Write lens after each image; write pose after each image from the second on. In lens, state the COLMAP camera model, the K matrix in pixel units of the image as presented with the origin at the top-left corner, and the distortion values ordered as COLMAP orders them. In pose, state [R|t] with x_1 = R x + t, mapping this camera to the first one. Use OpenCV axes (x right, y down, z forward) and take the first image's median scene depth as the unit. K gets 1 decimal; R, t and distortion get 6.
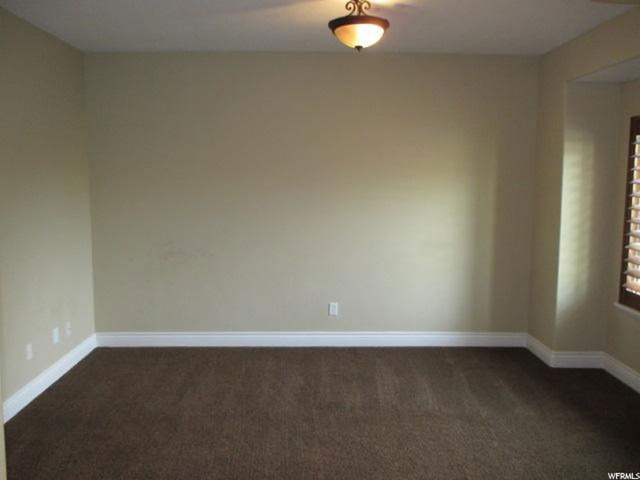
lens RADIAL K [[546.2, 0, 317.8], [0, 546.2, 219.3], [0, 0, 1]] dist [0.003044, 0.007691]
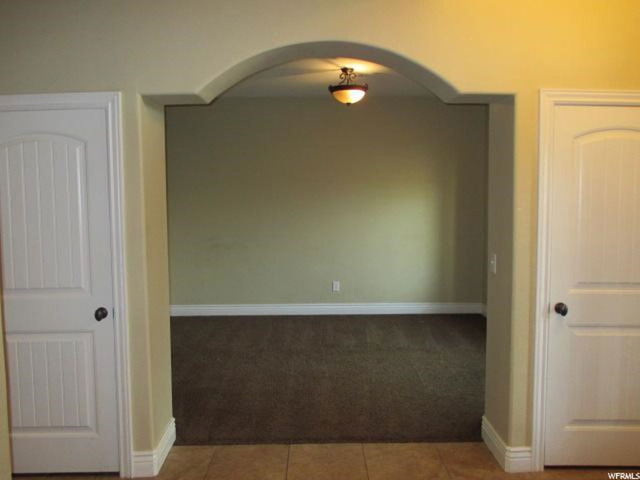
lens RADIAL K [[546.2, 0, 317.8], [0, 546.2, 219.3], [0, 0, 1]] dist [0.003044, 0.007691]
pose [[0.999841, -0.011706, -0.013482, 0.005386], [0.011424, 0.999719, -0.020757, 0.036663], [0.013721, 0.020600, 0.999694, -0.462240]]
